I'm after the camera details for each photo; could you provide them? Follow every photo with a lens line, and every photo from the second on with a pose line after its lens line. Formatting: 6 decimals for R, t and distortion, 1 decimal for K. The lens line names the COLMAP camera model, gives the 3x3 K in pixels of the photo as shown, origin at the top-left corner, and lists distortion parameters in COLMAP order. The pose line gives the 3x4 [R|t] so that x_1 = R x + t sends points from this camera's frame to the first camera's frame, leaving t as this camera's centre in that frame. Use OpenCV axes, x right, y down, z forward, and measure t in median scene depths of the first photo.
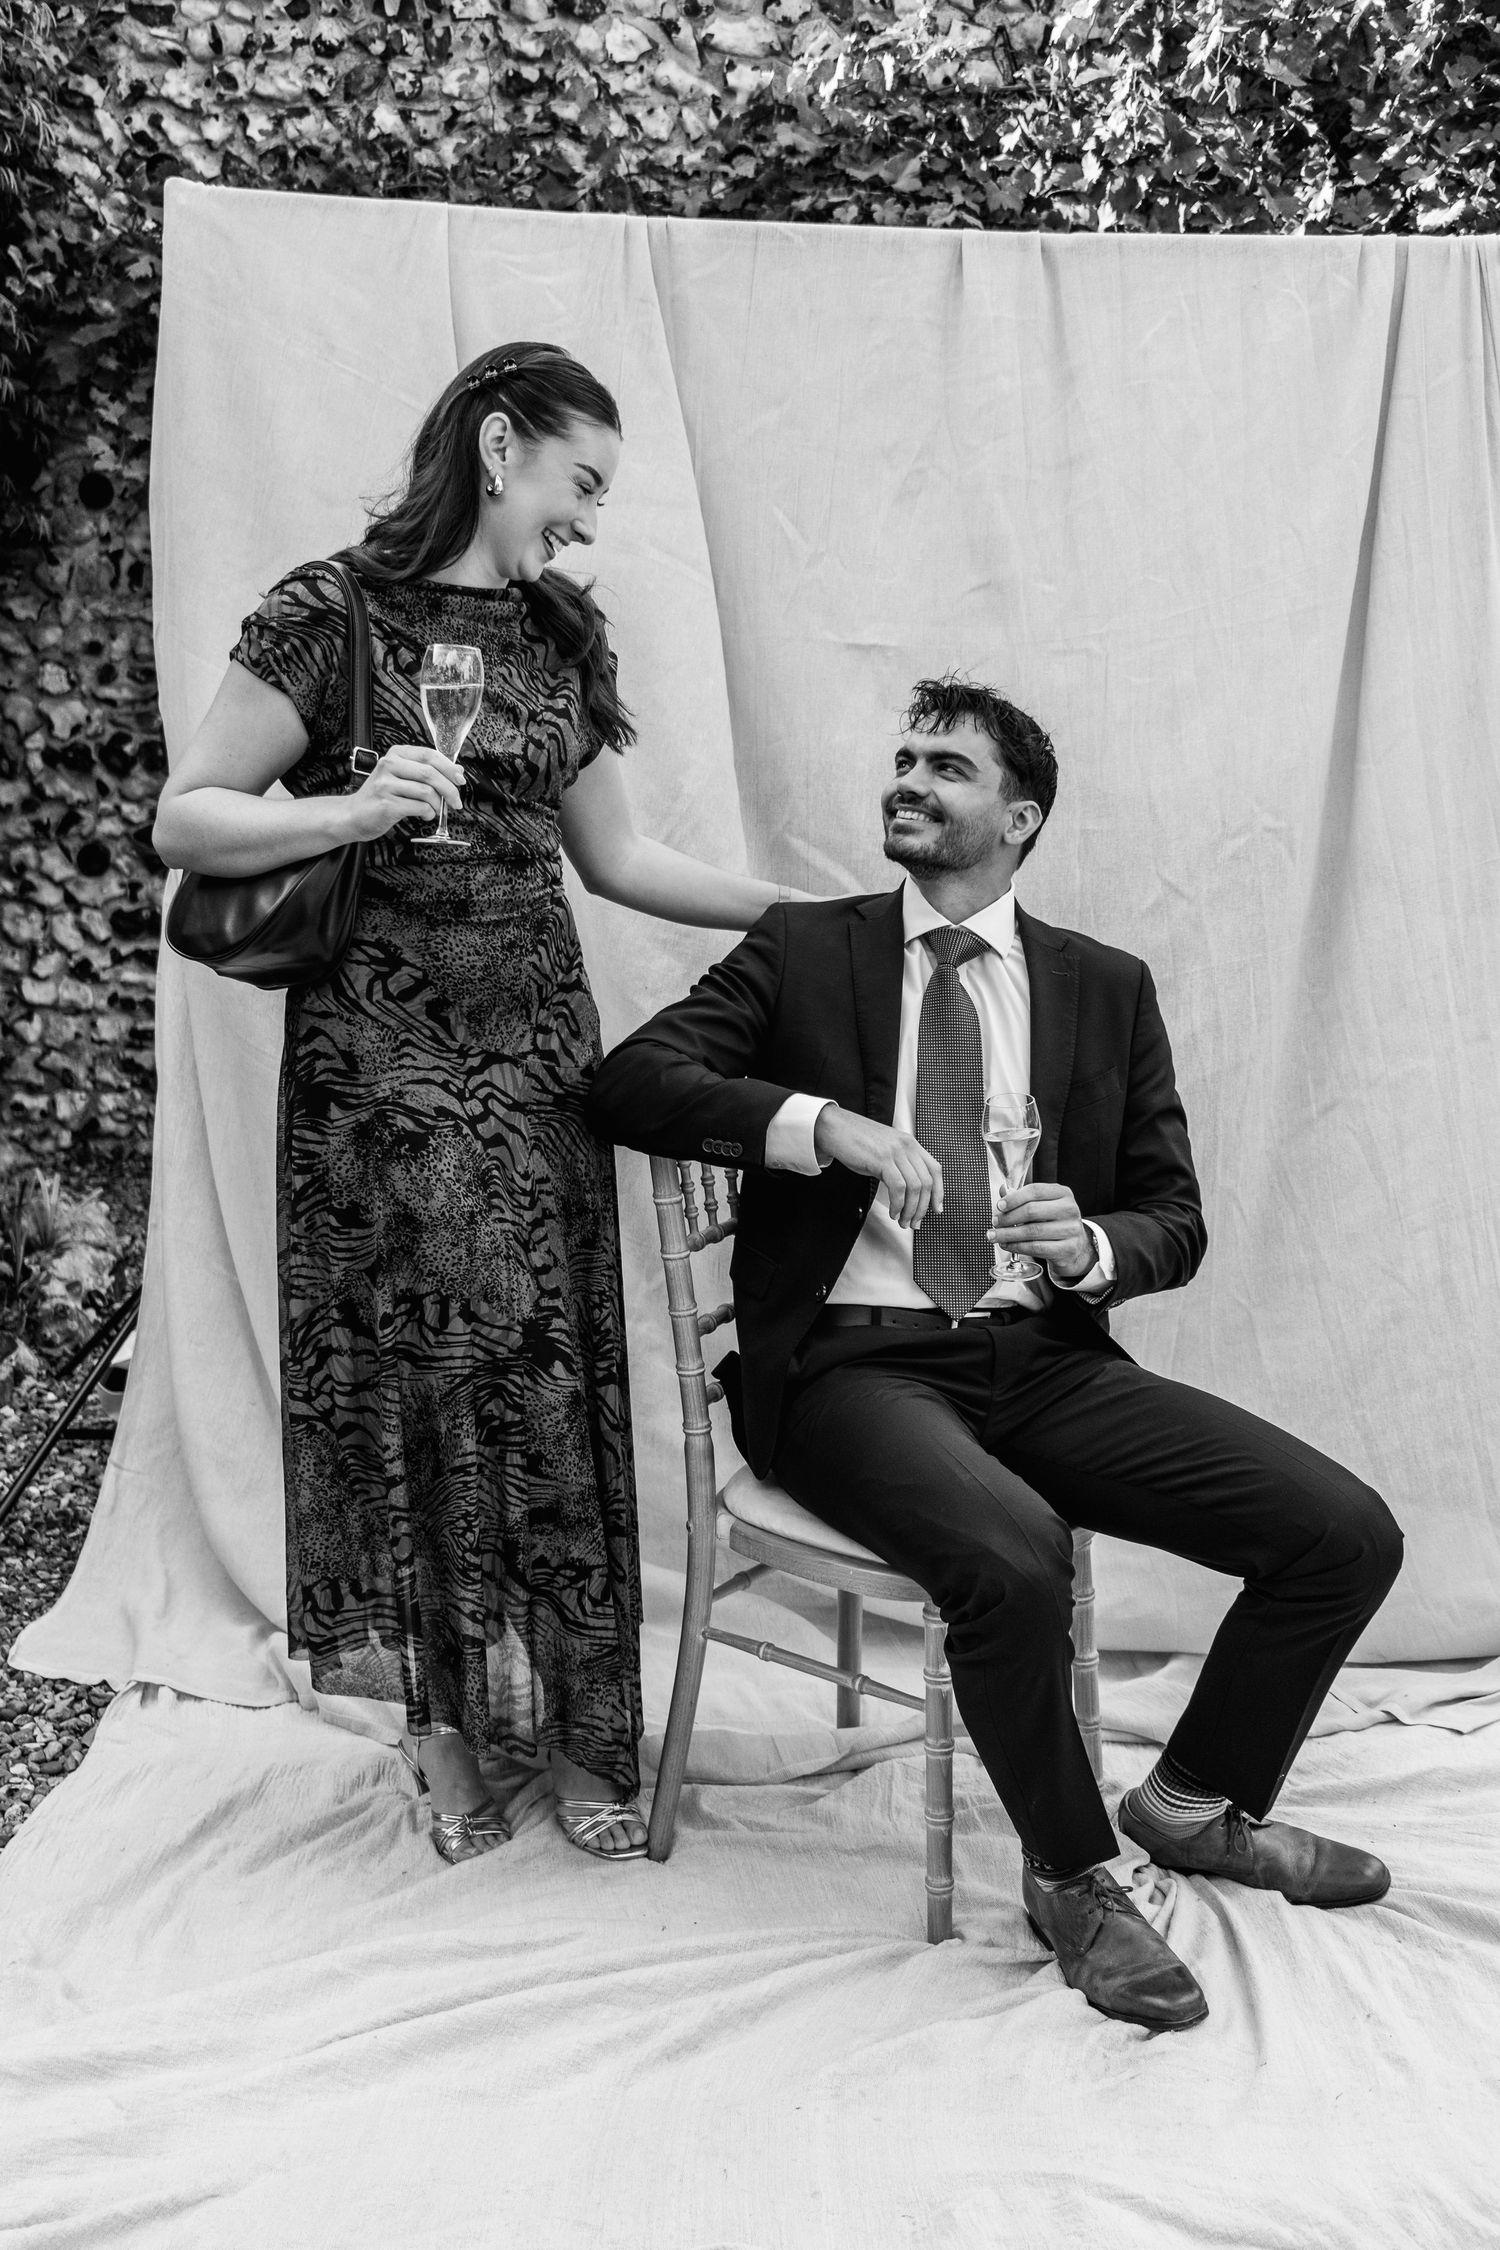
lens RADIAL K [[2559.5, 0, 822.9], [0, 2559.5, 1073.1], [0, 0, 1]] dist [-0.001973, 0.000000]
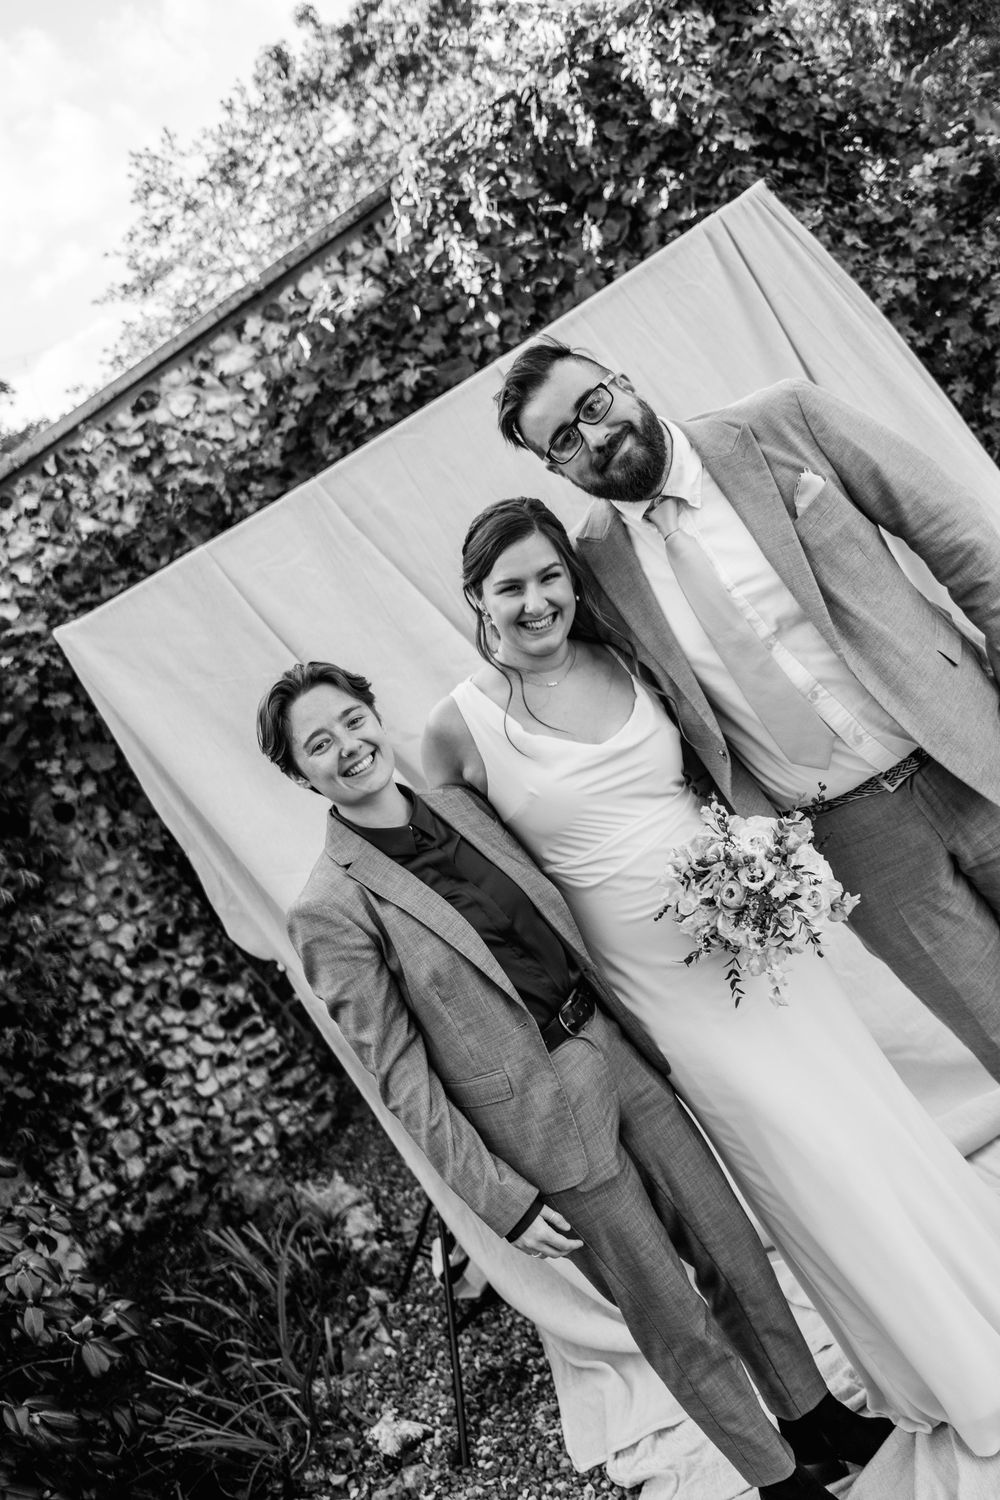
lens RADIAL K [[1505.2, 0, 516.4], [0, 1505.2, 705.1], [0, 0, 1]] dist [-0.020611, 0.000000]
pose [[0.810890, -0.583071, 0.049858, -0.063282], [0.585196, 0.808215, -0.065835, -0.055305], [-0.001910, 0.082562, 0.996584, 0.048586]]
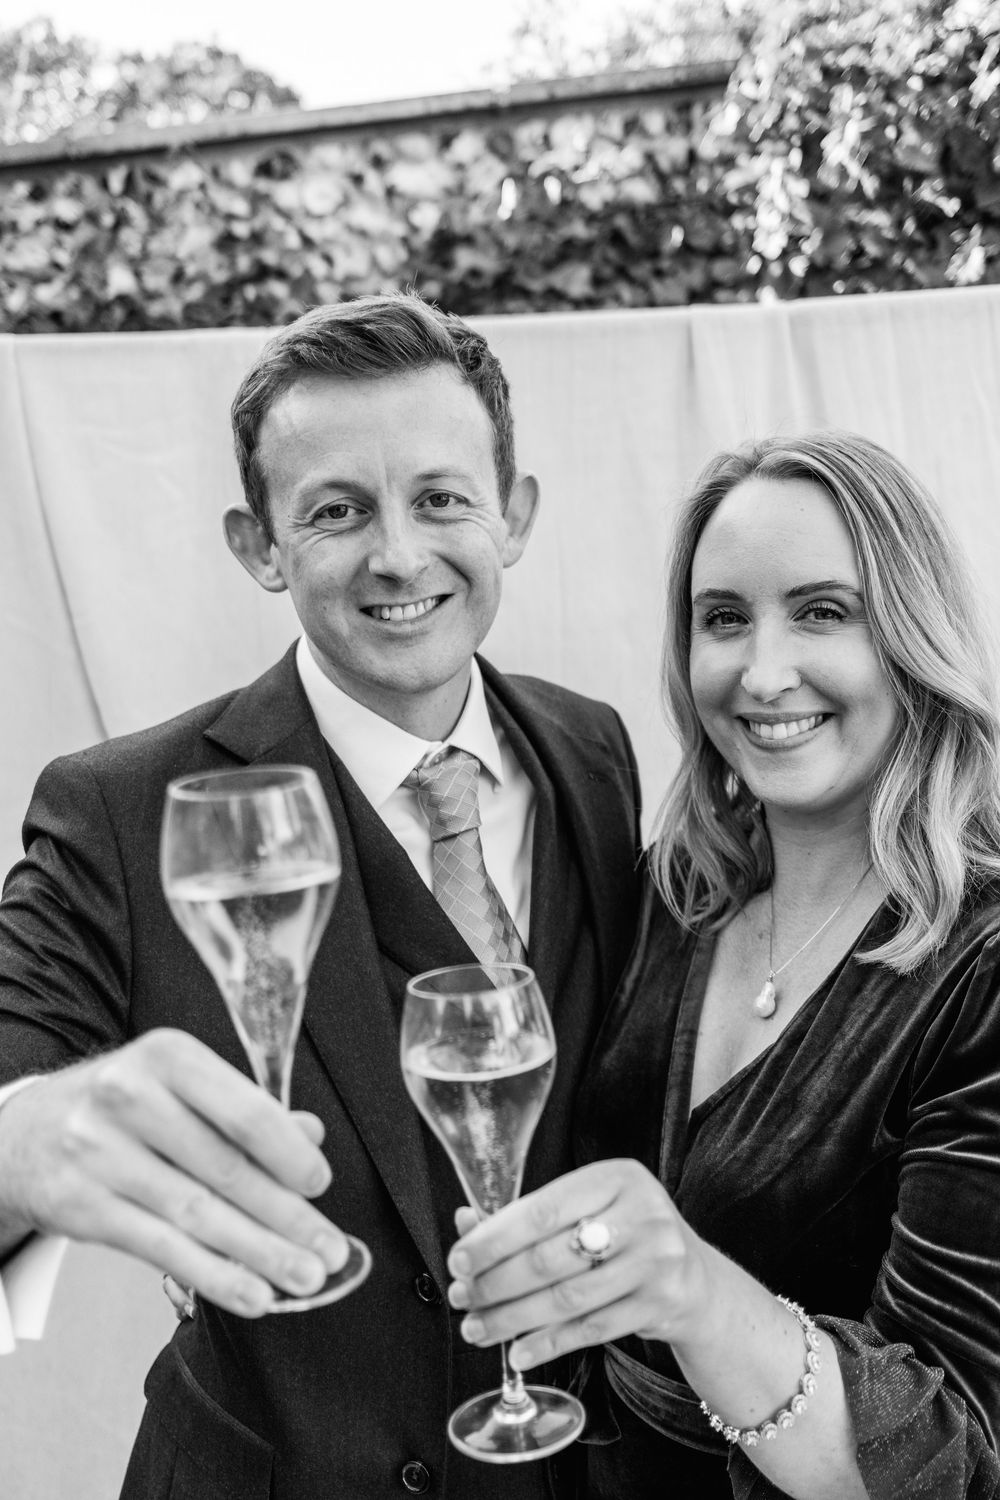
lens RADIAL K [[1541.5, 0, 529.1], [0, 1541.5, 728.3], [0, 0, 1]] dist [0.005182, 0.000000]
pose [[0.996022, -0.088894, -0.006100, -0.001321], [0.088201, 0.993341, -0.074125, -0.106058], [0.012648, 0.073292, 0.997230, 0.329133]]
